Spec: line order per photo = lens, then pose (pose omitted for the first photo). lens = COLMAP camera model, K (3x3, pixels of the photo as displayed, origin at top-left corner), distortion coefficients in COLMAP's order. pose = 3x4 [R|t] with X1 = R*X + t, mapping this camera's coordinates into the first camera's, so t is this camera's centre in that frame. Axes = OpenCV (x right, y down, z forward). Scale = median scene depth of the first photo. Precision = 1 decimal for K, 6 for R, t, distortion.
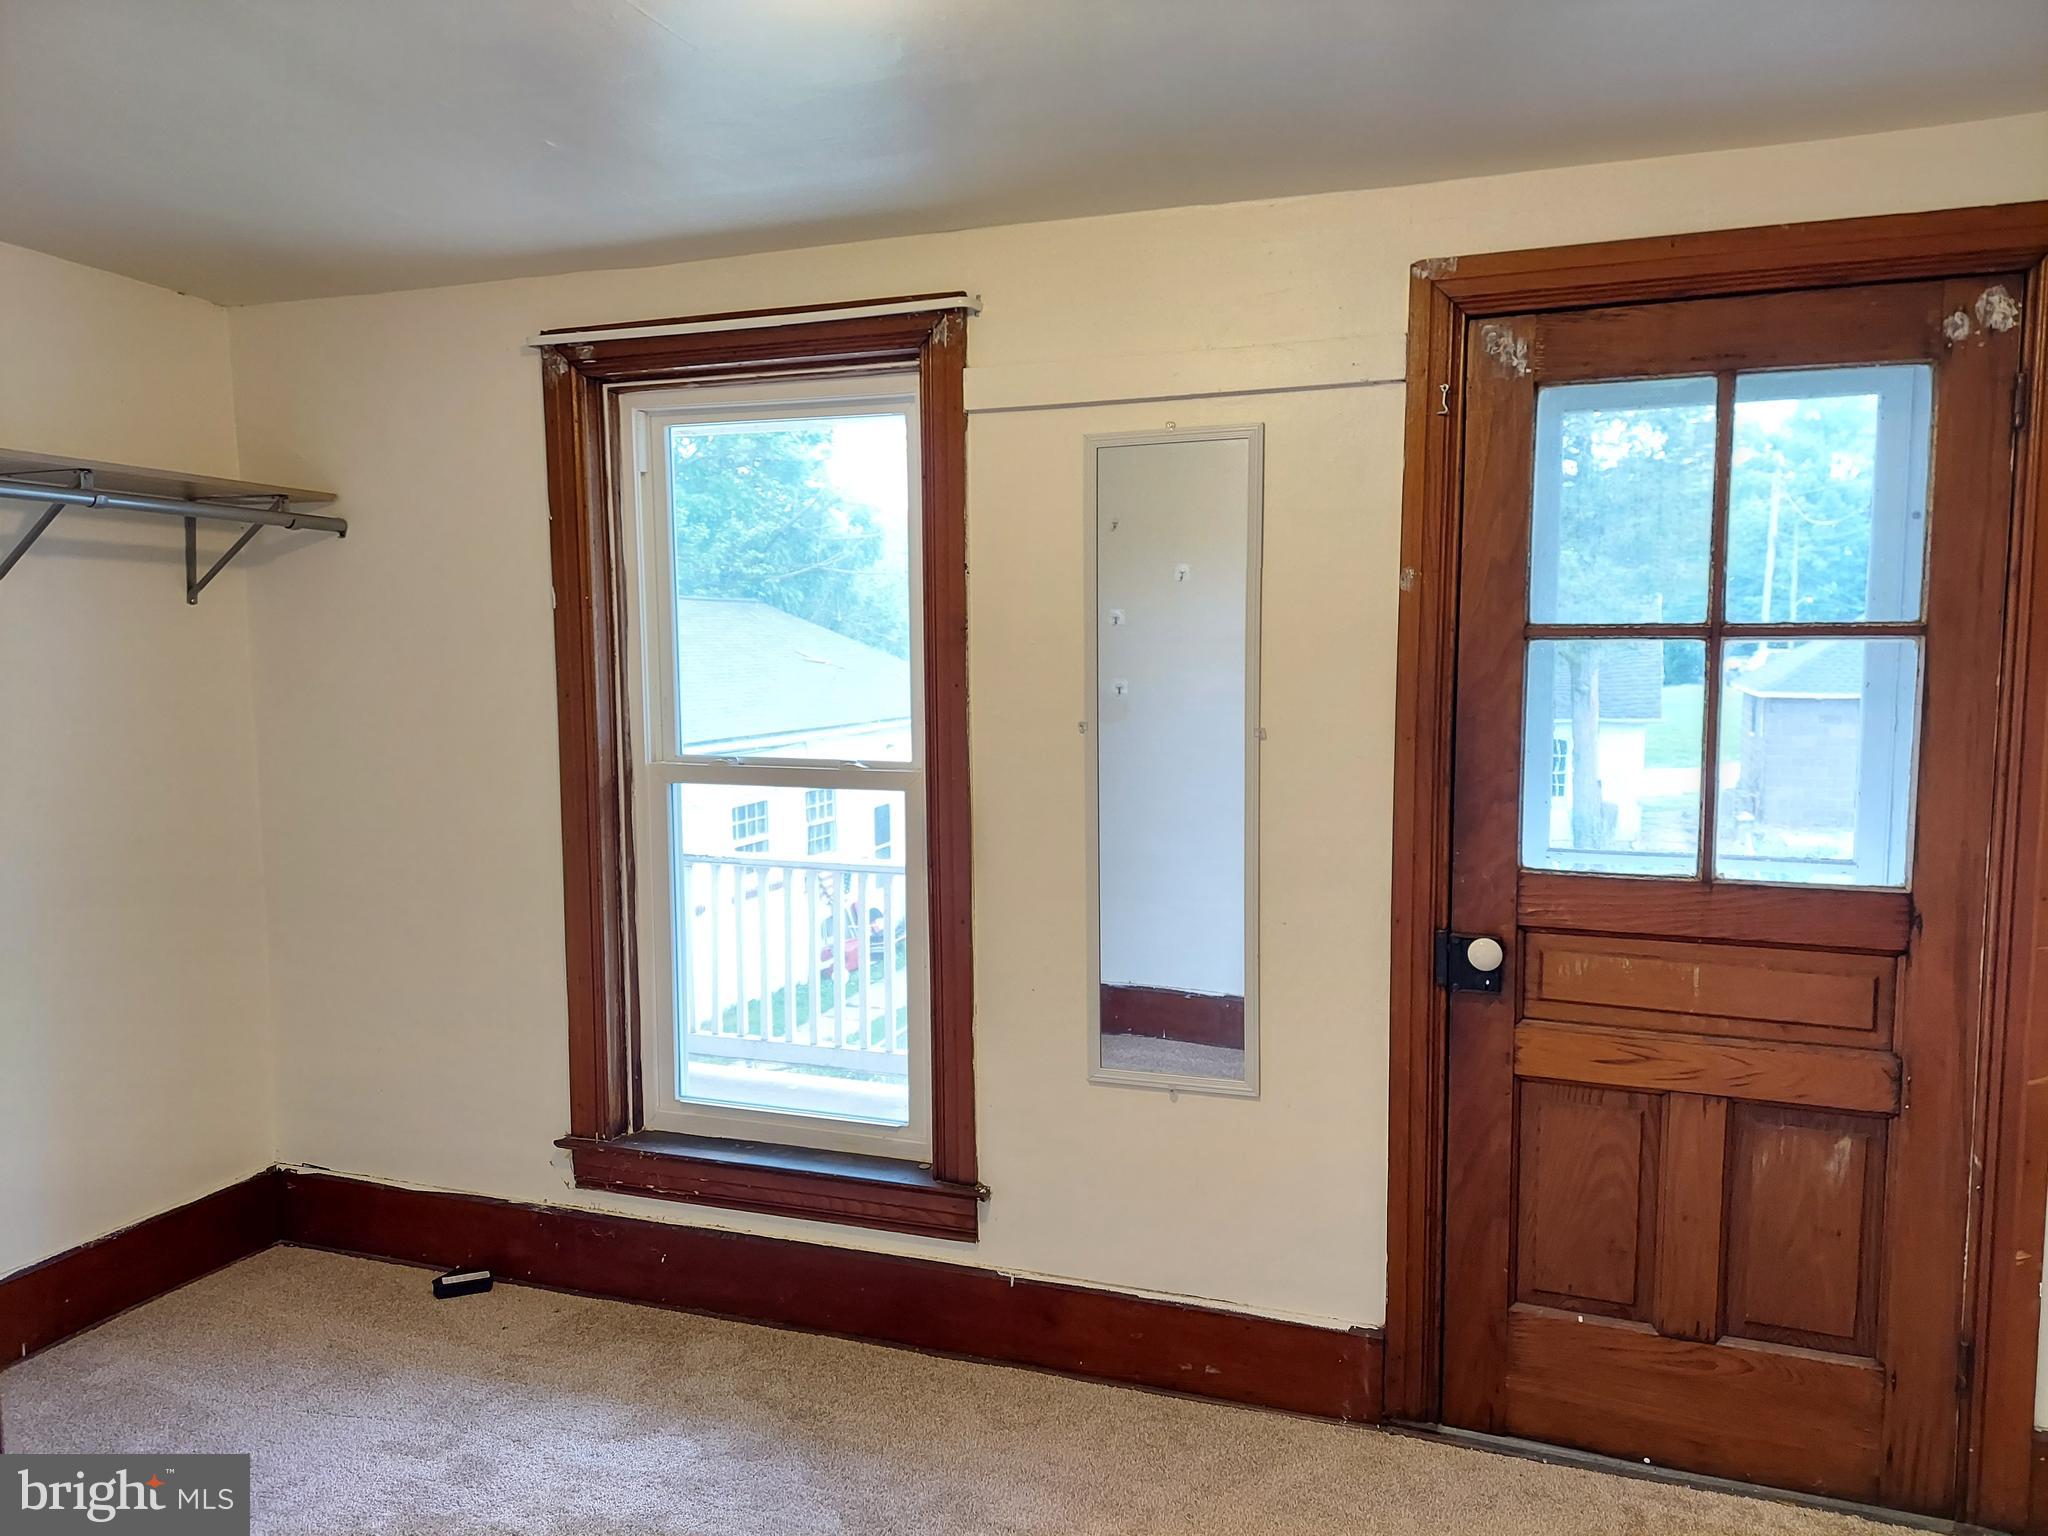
lens RADIAL K [[1458.6, 0, 1024.0], [0, 1458.6, 768.0], [0, 0, 1]] dist [0.003839, 0.002084]
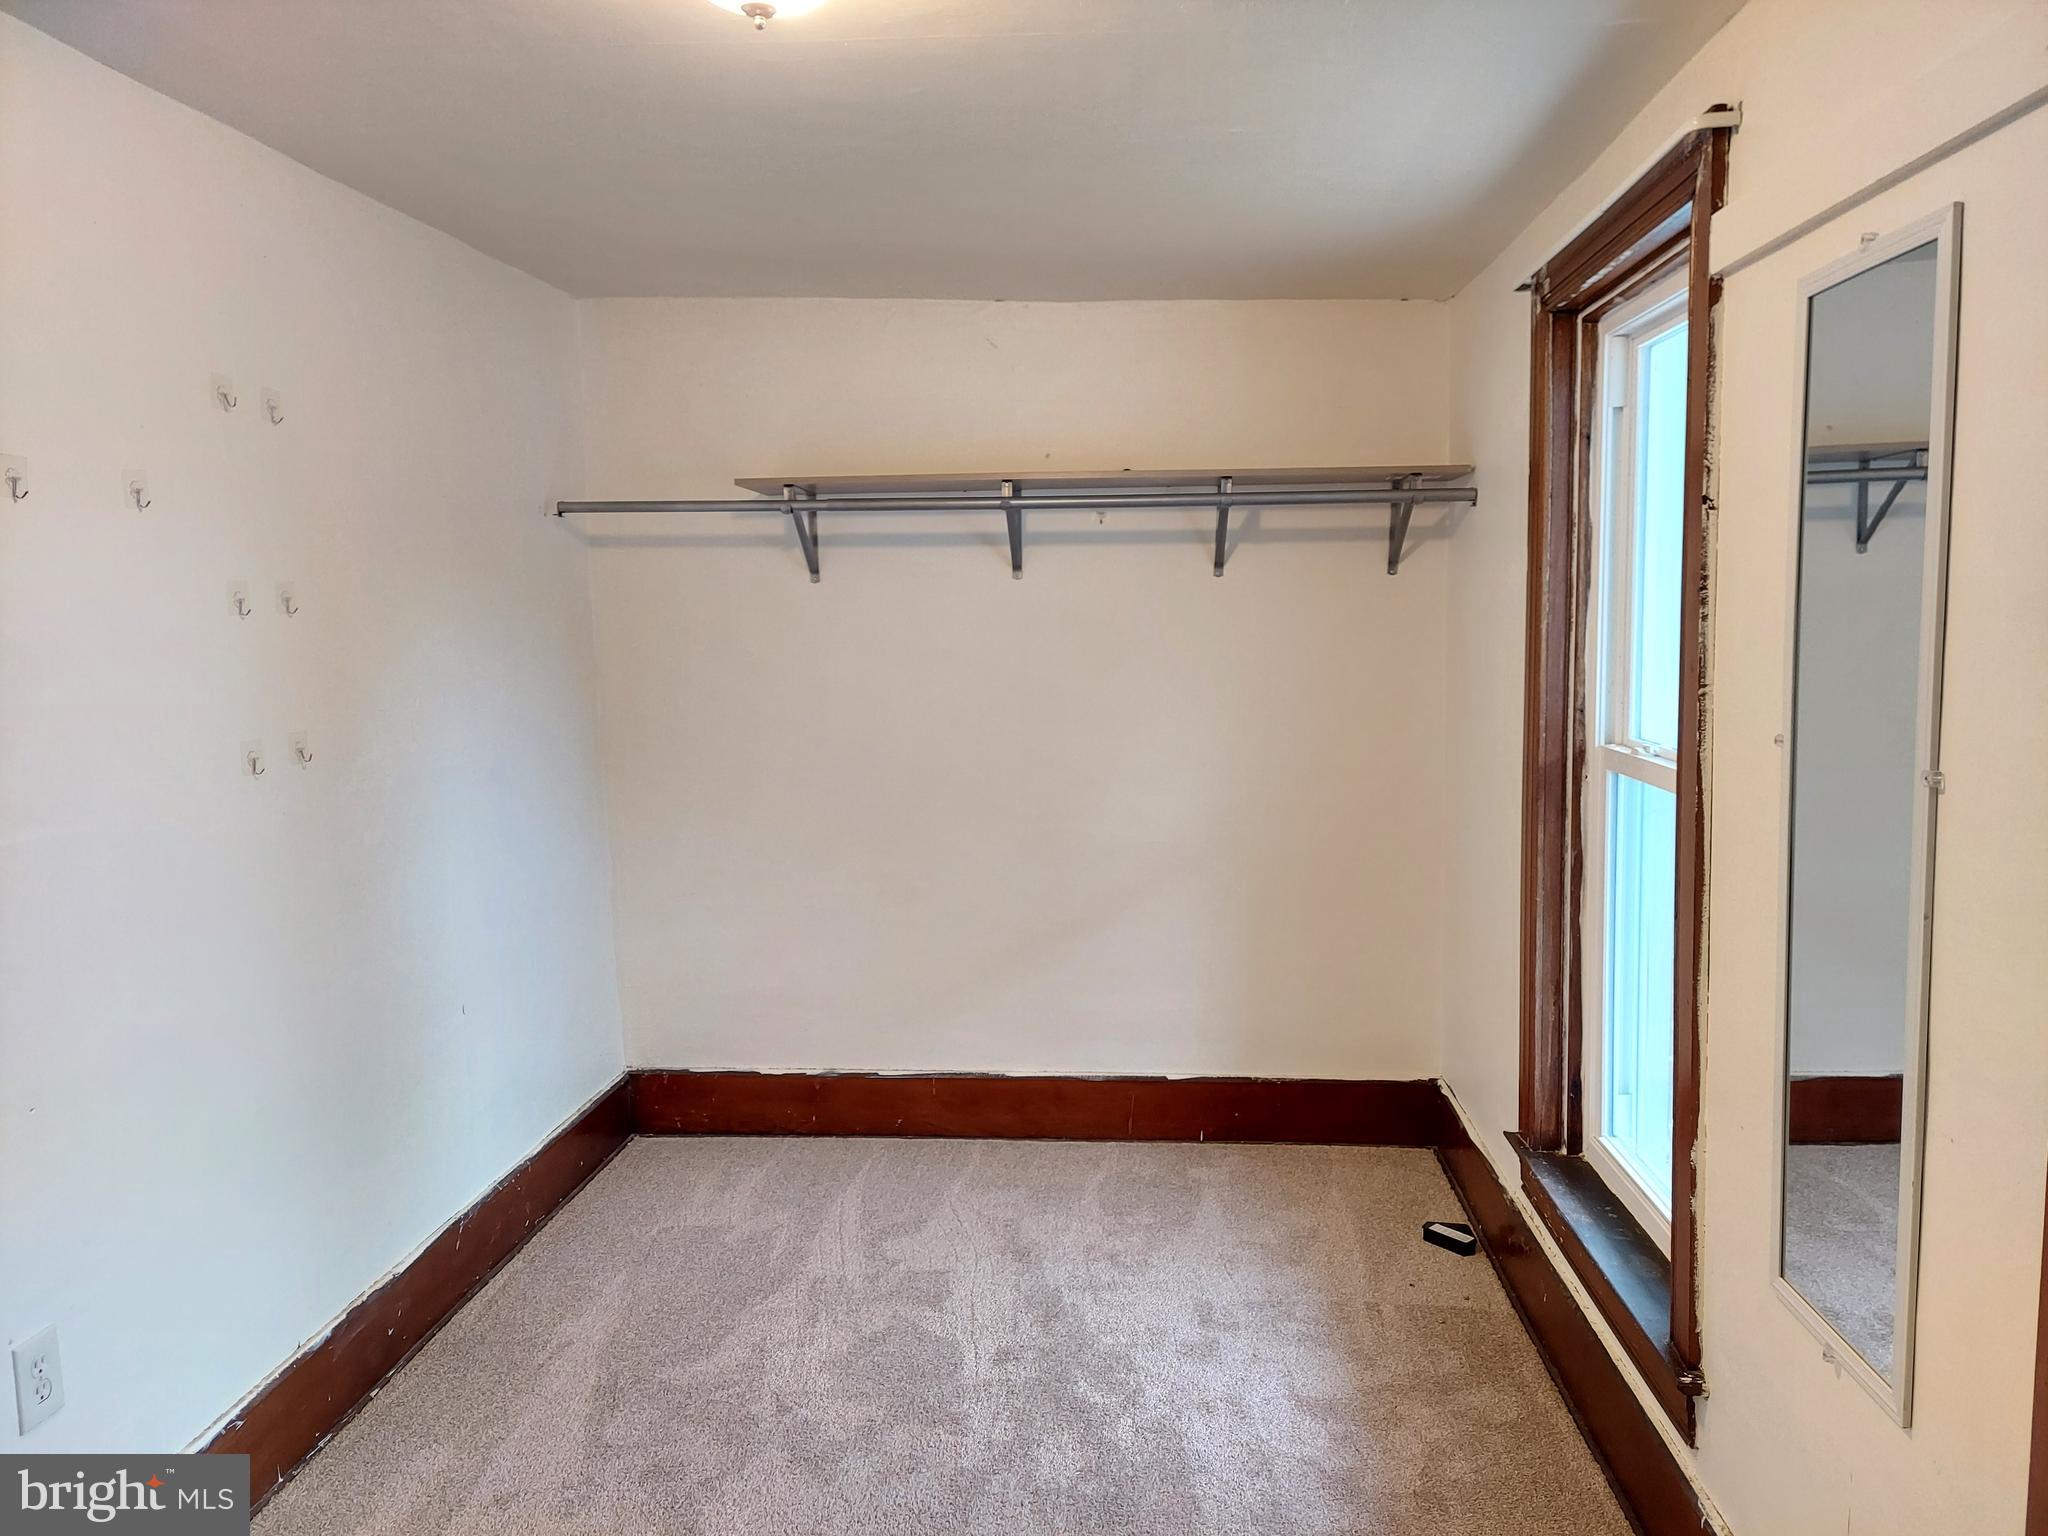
lens RADIAL K [[1420.2, 0, 1022.9], [0, 1420.2, 773.1], [0, 0, 1]] dist [0.003440, -0.053173]
pose [[0.292126, 0.113942, -0.949568, 0.451650], [-0.082857, 0.992160, 0.093563, -0.038167], [0.952784, 0.051346, 0.299277, 0.423357]]
